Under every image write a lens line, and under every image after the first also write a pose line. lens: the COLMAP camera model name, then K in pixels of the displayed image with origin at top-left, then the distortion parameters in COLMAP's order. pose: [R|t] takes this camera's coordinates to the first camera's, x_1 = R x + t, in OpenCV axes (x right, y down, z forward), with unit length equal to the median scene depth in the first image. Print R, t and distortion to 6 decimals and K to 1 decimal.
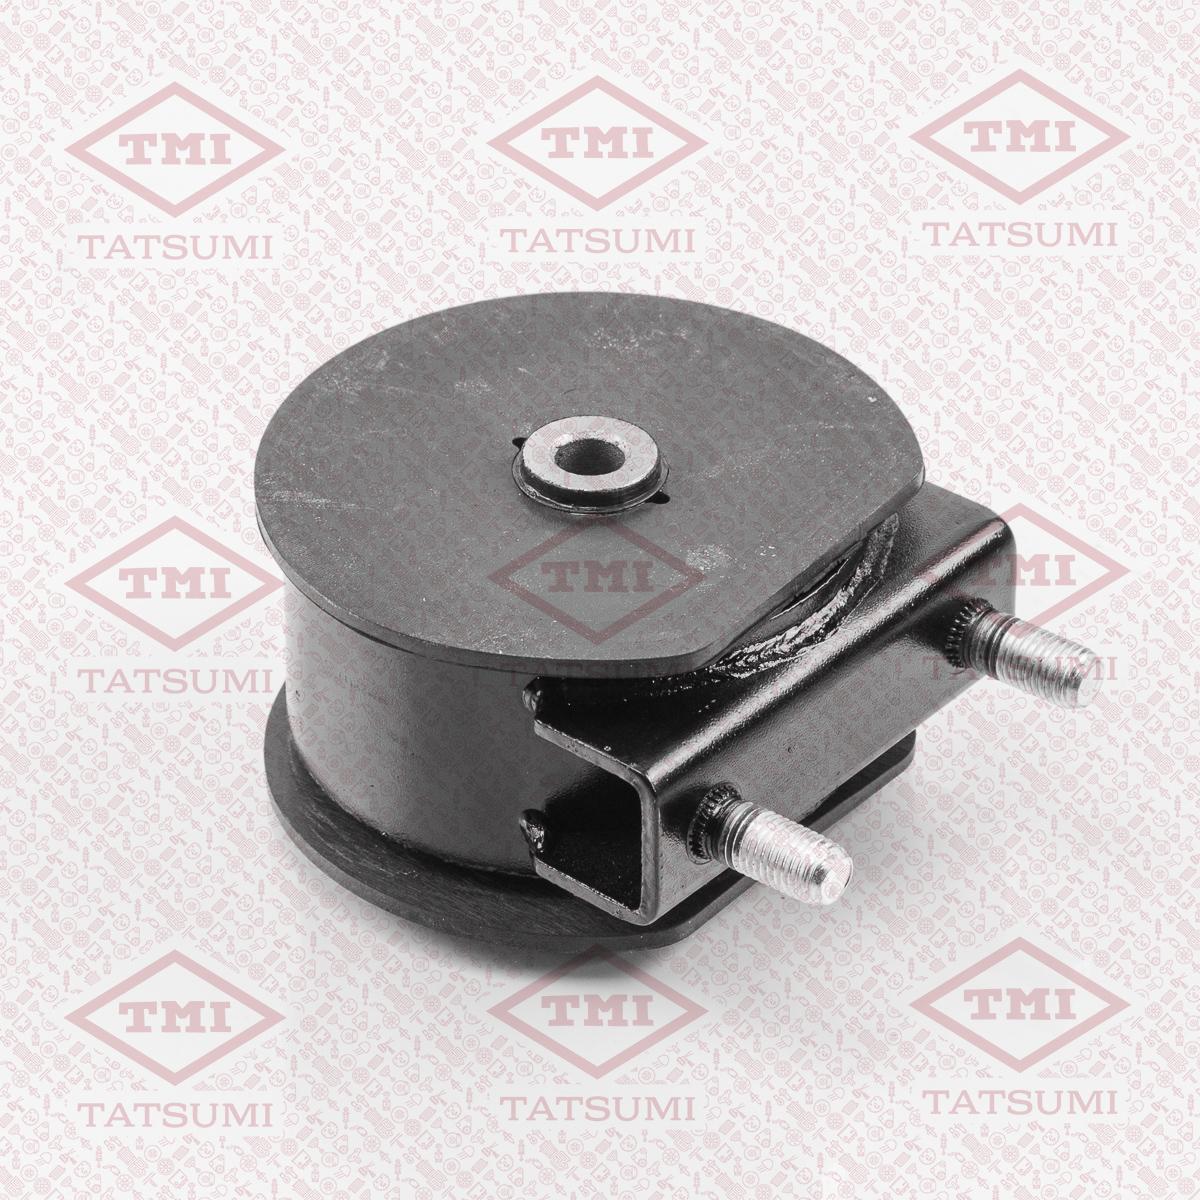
lens RADIAL K [[3394.6, 0, 599.5], [0, 3394.6, 599.4], [0, 0, 1]] dist [-0.233467, 0.000000]
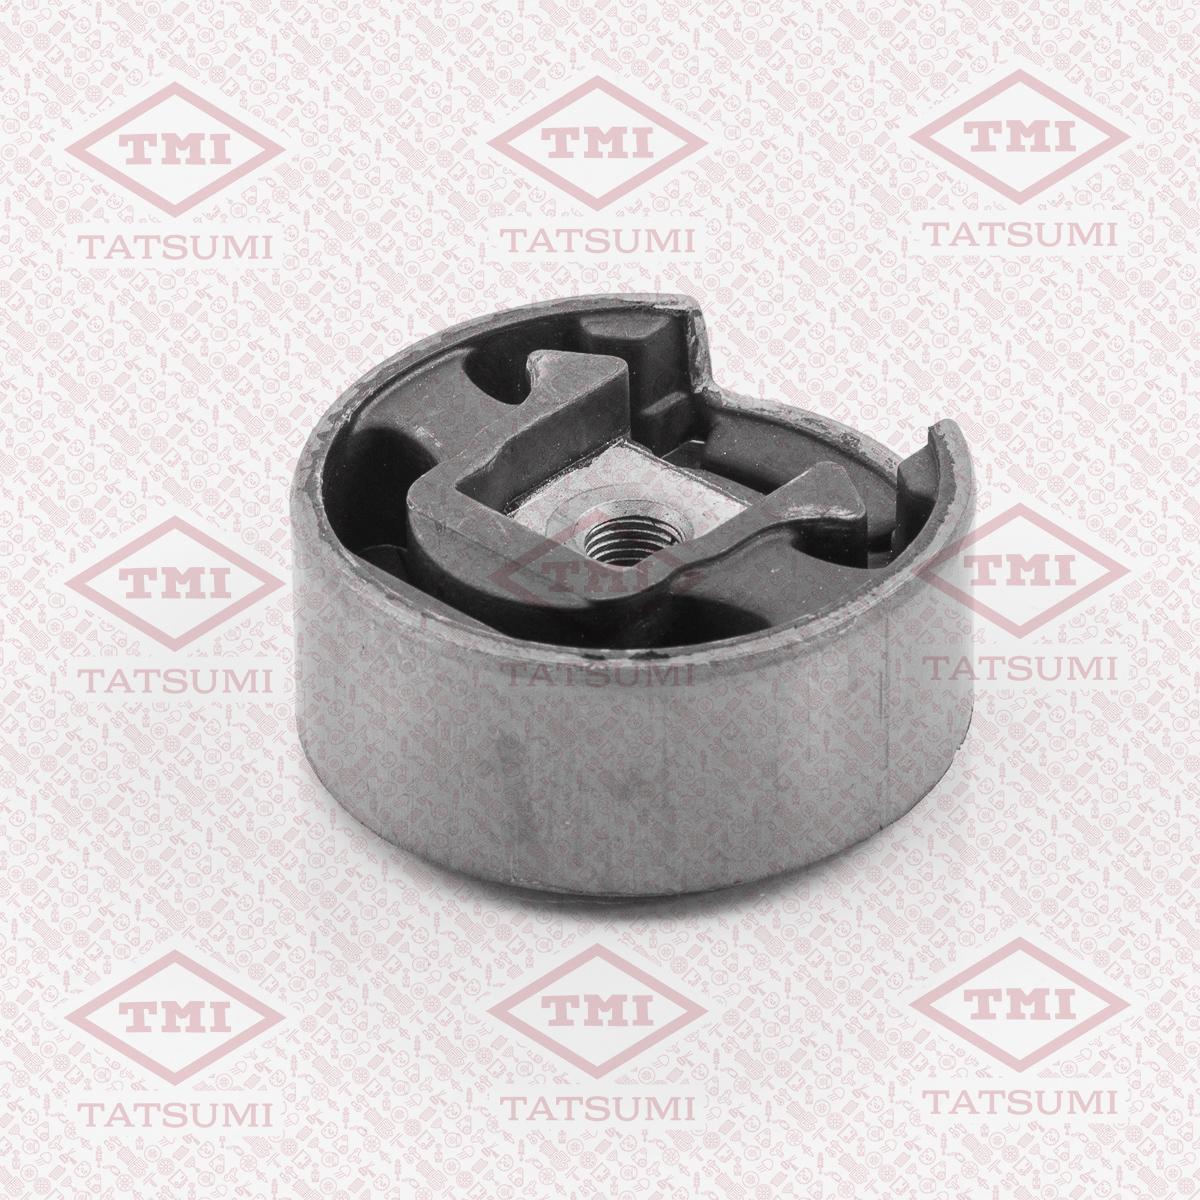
lens RADIAL K [[4651.2, 0, 598.8], [0, 4651.2, 598.2], [0, 0, 1]] dist [0.092239, 0.000000]
pose [[1.000000, 0.000011, 0.000211, -0.000483], [-0.000010, 1.000000, -0.000658, 0.000539], [-0.000211, 0.000658, 1.000000, -0.378694]]
